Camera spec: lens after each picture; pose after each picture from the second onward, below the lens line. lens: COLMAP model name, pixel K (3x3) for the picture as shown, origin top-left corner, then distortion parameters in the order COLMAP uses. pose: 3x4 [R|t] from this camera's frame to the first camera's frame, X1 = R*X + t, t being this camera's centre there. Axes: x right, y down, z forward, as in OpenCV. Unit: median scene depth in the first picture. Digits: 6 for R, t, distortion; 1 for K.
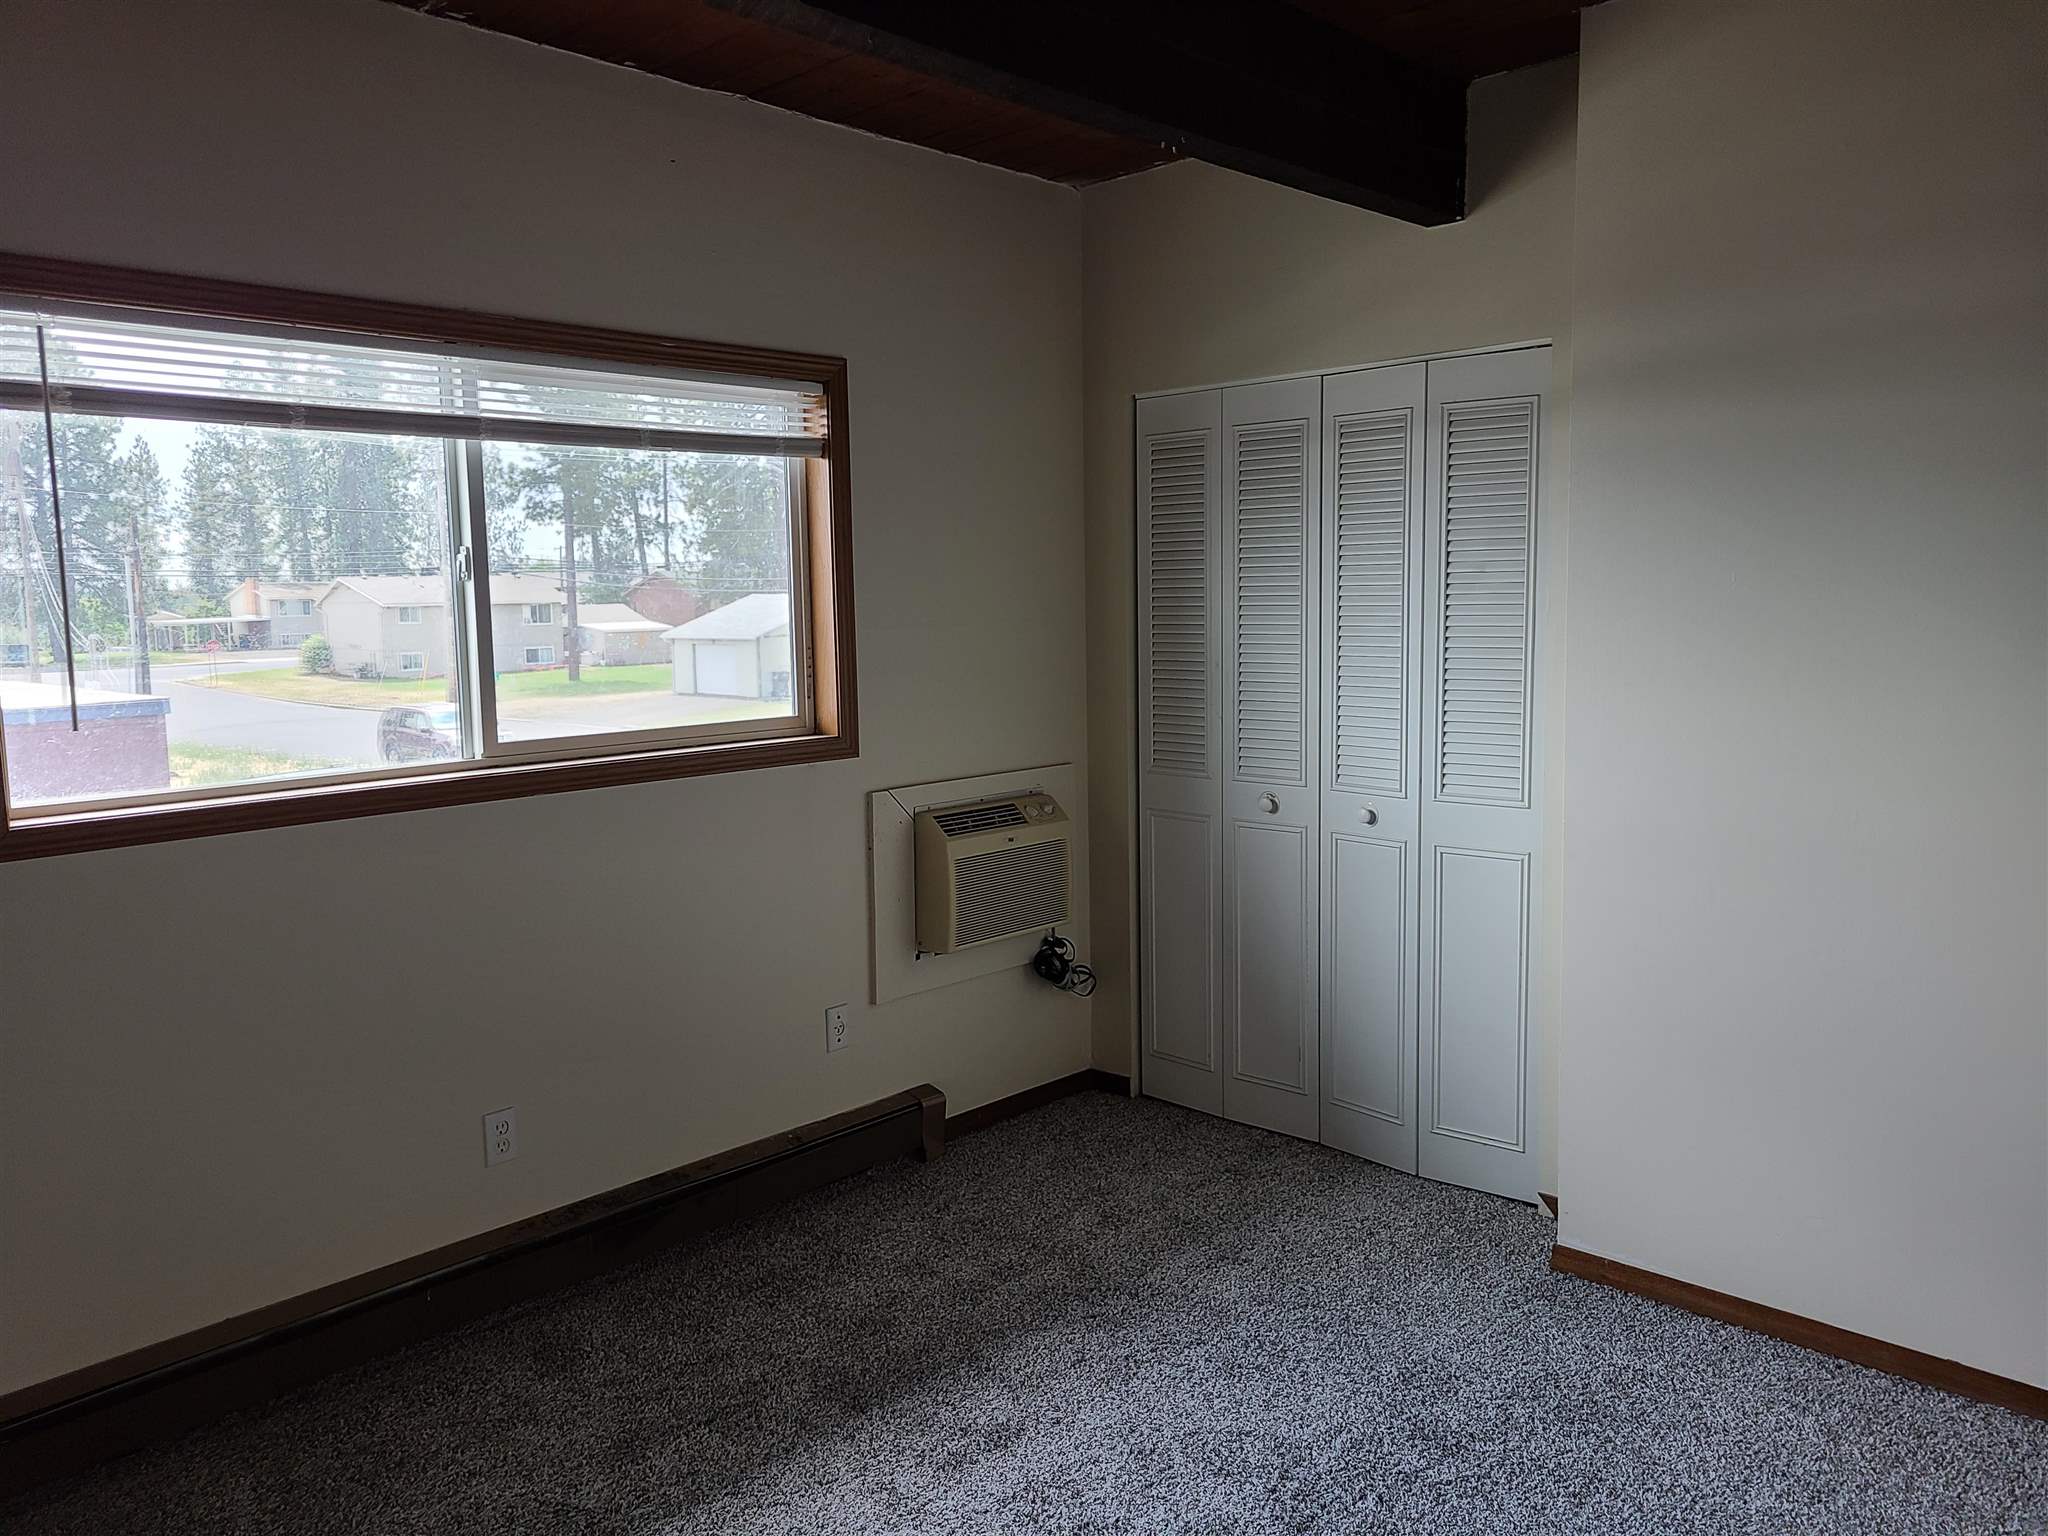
lens RADIAL K [[1511.2, 0, 1012.5], [0, 1511.2, 762.4], [0, 0, 1]] dist [0.033066, -0.011849]
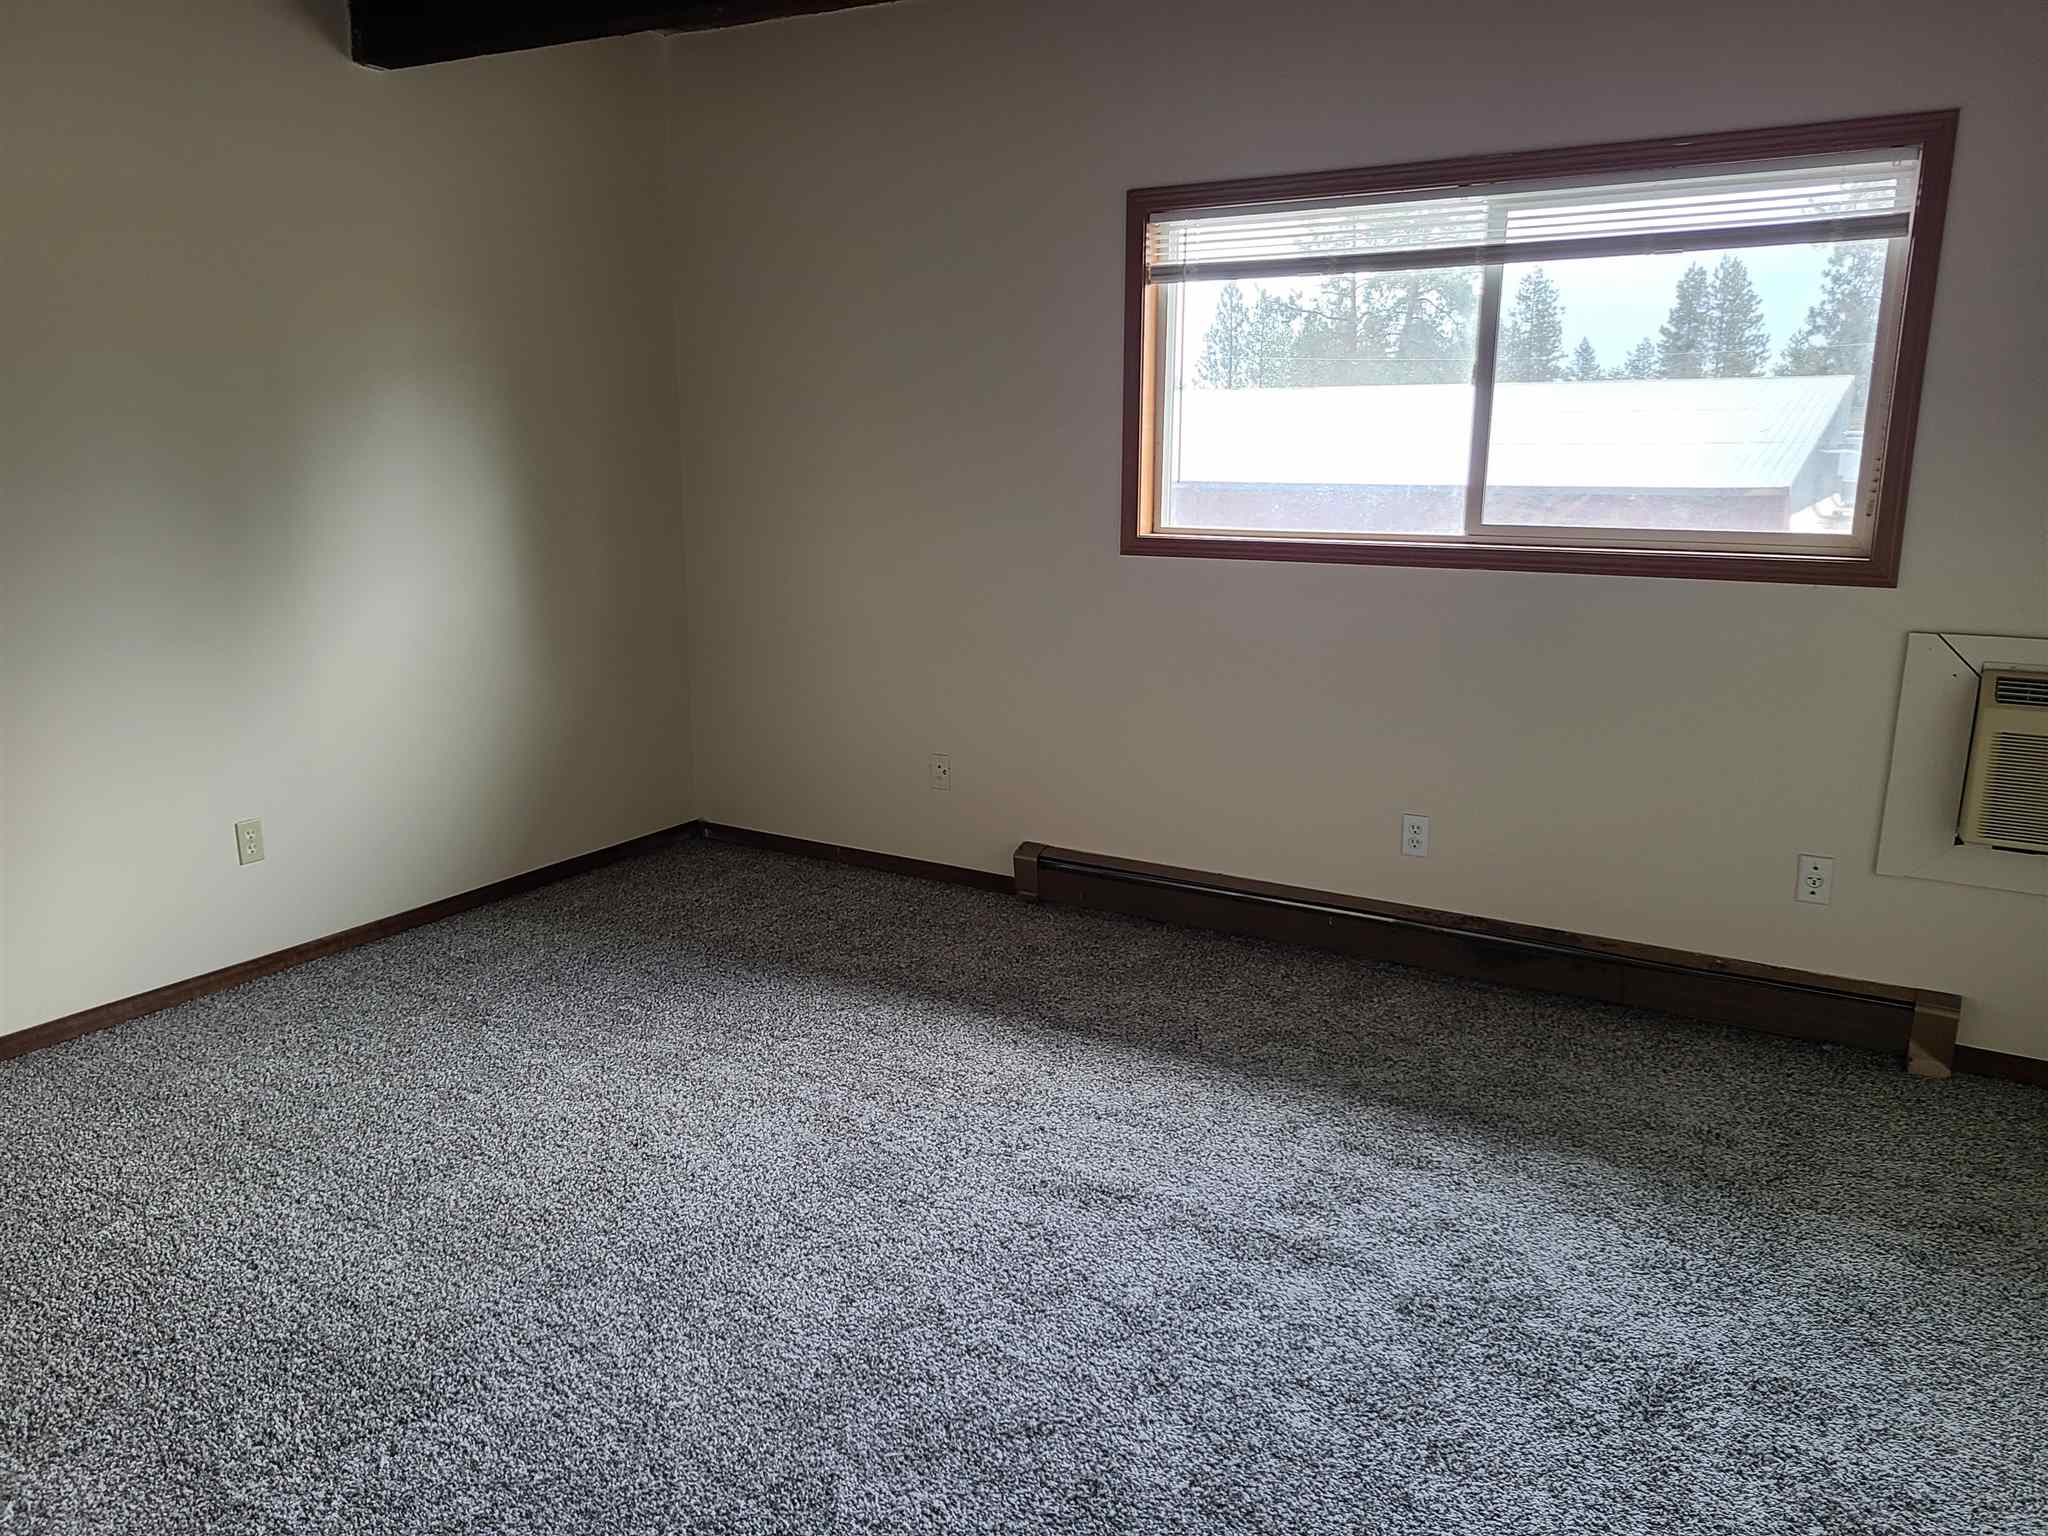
lens RADIAL K [[1511.2, 0, 1006.5], [0, 1511.2, 776.8], [0, 0, 1]] dist [0.033066, -0.011849]
pose [[0.217664, 0.224168, -0.949932, 0.787958], [-0.121802, 0.971898, 0.201442, -0.014618], [0.968394, 0.071857, 0.238852, 0.367639]]
